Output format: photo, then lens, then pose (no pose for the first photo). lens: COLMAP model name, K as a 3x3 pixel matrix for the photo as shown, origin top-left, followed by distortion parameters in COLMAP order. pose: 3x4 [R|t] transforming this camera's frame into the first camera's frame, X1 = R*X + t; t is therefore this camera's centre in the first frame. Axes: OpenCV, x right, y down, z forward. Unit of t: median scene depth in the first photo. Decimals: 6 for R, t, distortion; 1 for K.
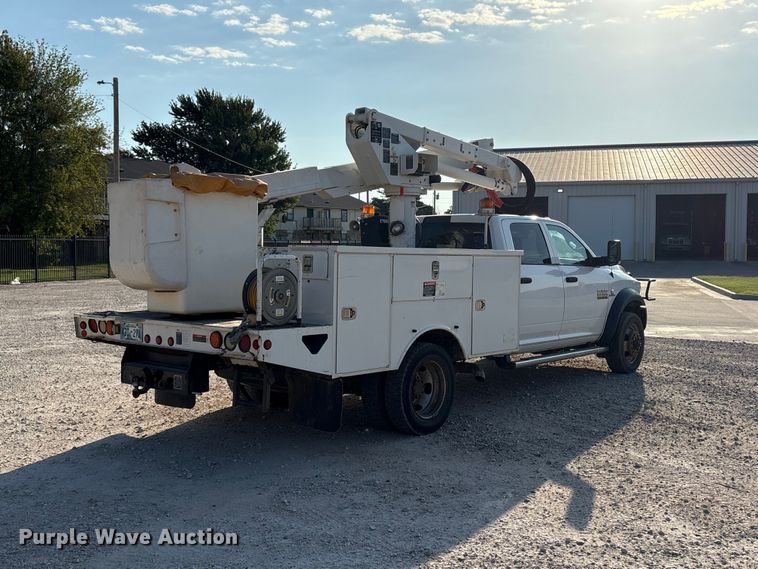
lens RADIAL K [[830.7, 0, 392.8], [0, 830.7, 283.9], [0, 0, 1]] dist [0.016049, -0.013135]
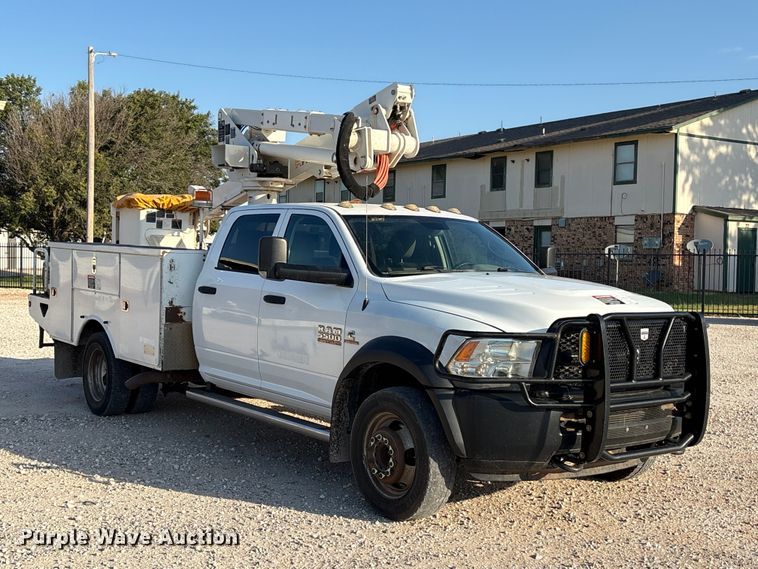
lens RADIAL K [[949.4, 0, 392.7], [0, 949.4, 282.1], [0, 0, 1]] dist [0.114209, -0.055473]
pose [[-0.206668, 0.024154, -0.978113, 0.818861], [-0.064491, 0.997185, 0.038251, -0.046551], [0.976283, 0.070984, -0.204528, 1.115449]]
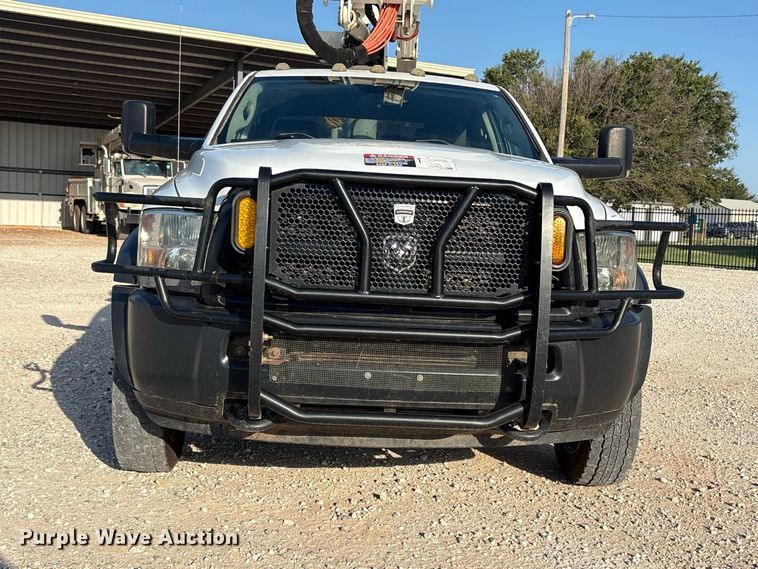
lens RADIAL K [[949.4, 0, 392.7], [0, 949.4, 282.1], [0, 0, 1]] dist [0.114209, -0.055473]
pose [[-0.671200, 0.025243, -0.740846, 0.506377], [-0.078488, 0.991382, 0.104888, -0.017205], [0.737109, 0.128548, -0.663434, 1.340245]]
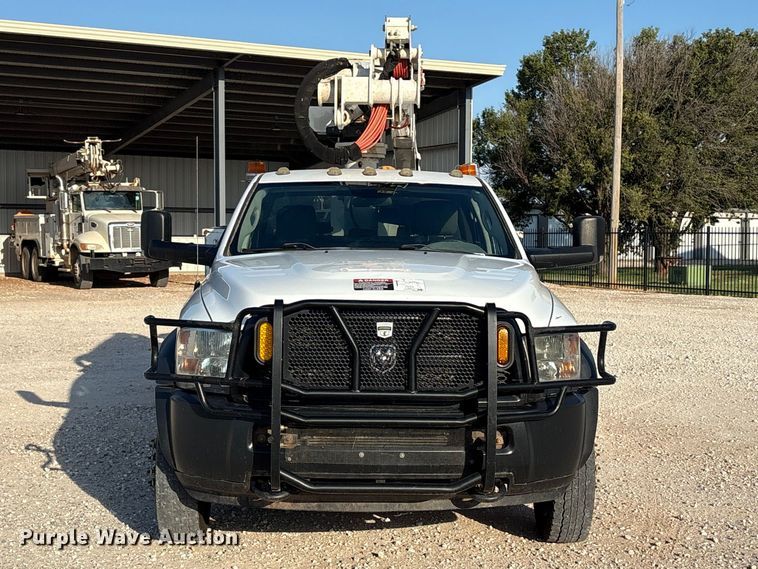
lens RADIAL K [[1210.3, 0, 378.5], [0, 1210.3, 275.3], [0, 0, 1]] dist [0.143258, -0.011807]
pose [[-0.693638, 0.019670, -0.720055, 0.641254], [-0.041248, 0.996902, 0.066968, -0.062513], [0.719141, 0.076152, -0.690678, 1.481486]]
